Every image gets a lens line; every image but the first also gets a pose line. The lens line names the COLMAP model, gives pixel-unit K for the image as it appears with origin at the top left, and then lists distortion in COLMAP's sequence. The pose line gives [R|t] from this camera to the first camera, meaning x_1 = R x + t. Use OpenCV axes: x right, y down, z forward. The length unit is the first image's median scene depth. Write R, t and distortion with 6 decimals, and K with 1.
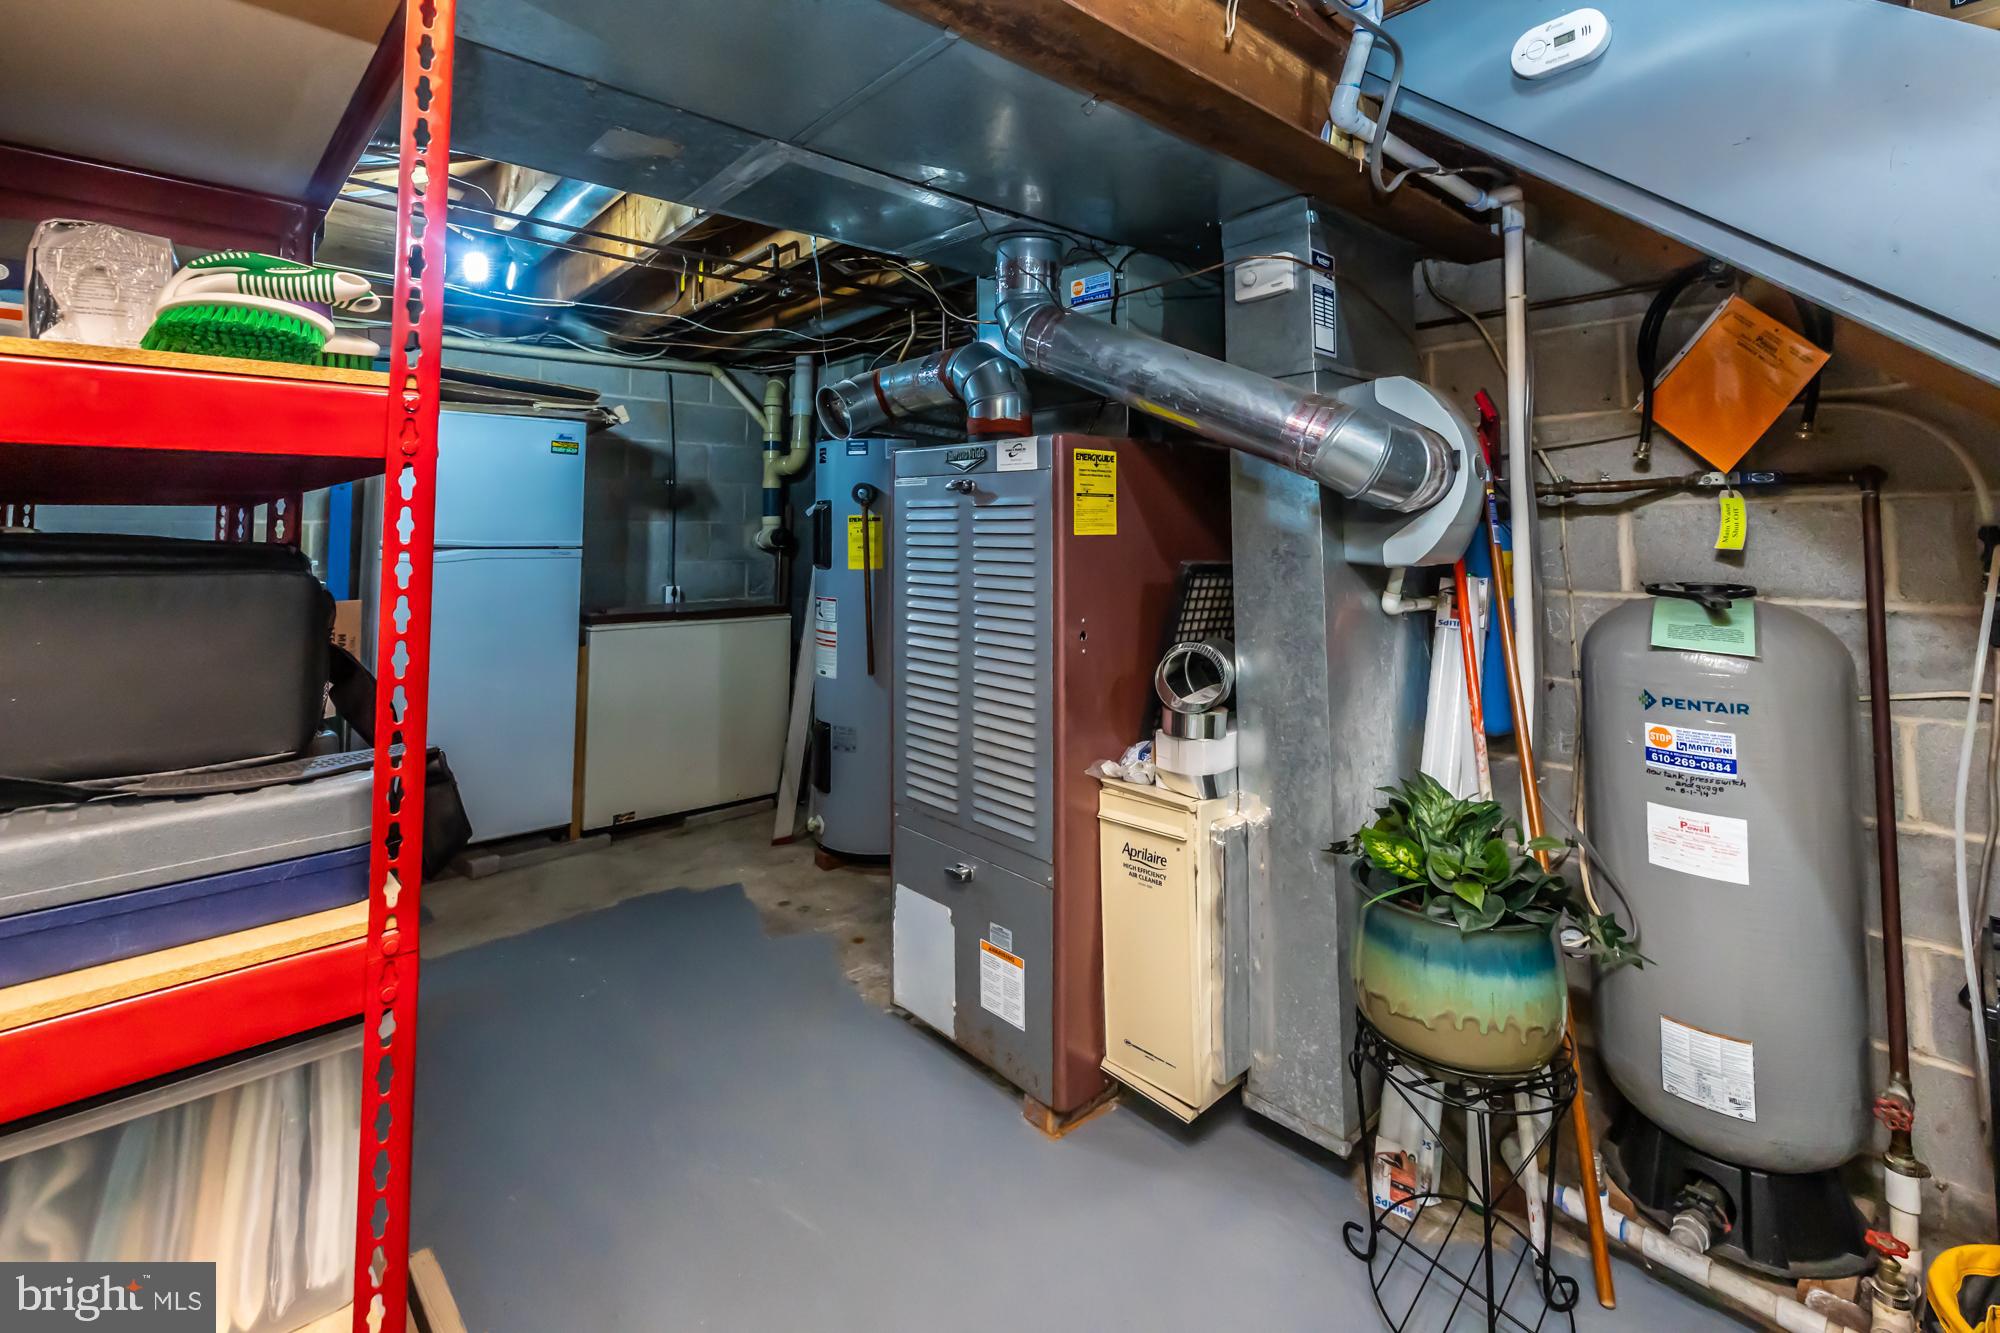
lens RADIAL K [[843.6, 0, 1005.7], [0, 843.6, 511.5], [0, 0, 1]] dist [-0.000603, 0.000580]
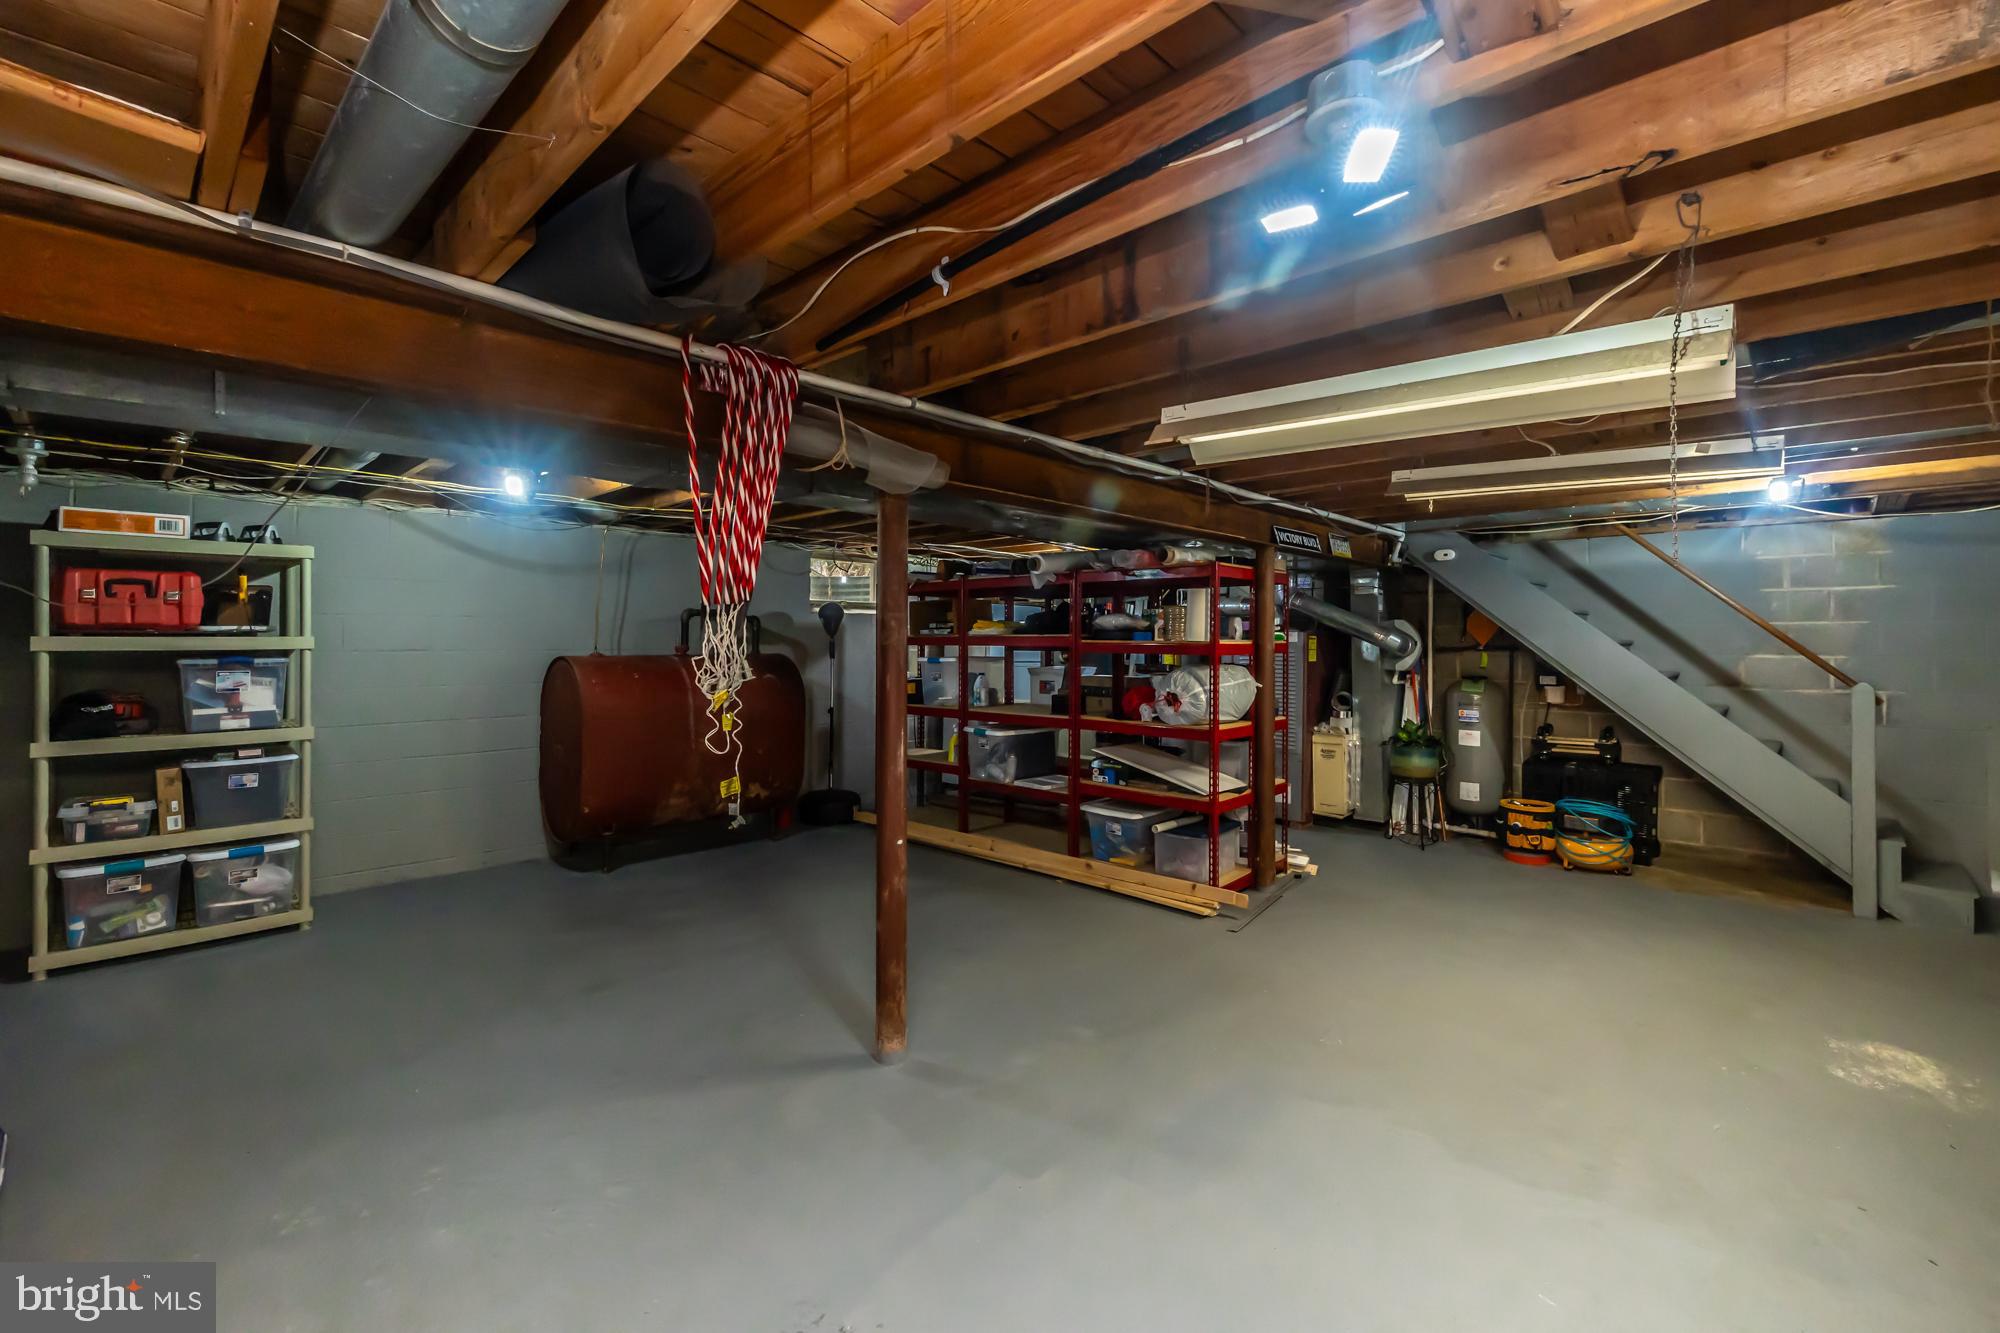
lens RADIAL K [[843.6, 0, 998.5], [0, 843.6, 657.9], [0, 0, 1]] dist [-0.000603, 0.000580]
pose [[0.993444, 0.007617, 0.114062, -1.715648], [-0.011607, 0.999342, 0.034364, -0.095741], [-0.113725, -0.035463, 0.992879, -2.493193]]
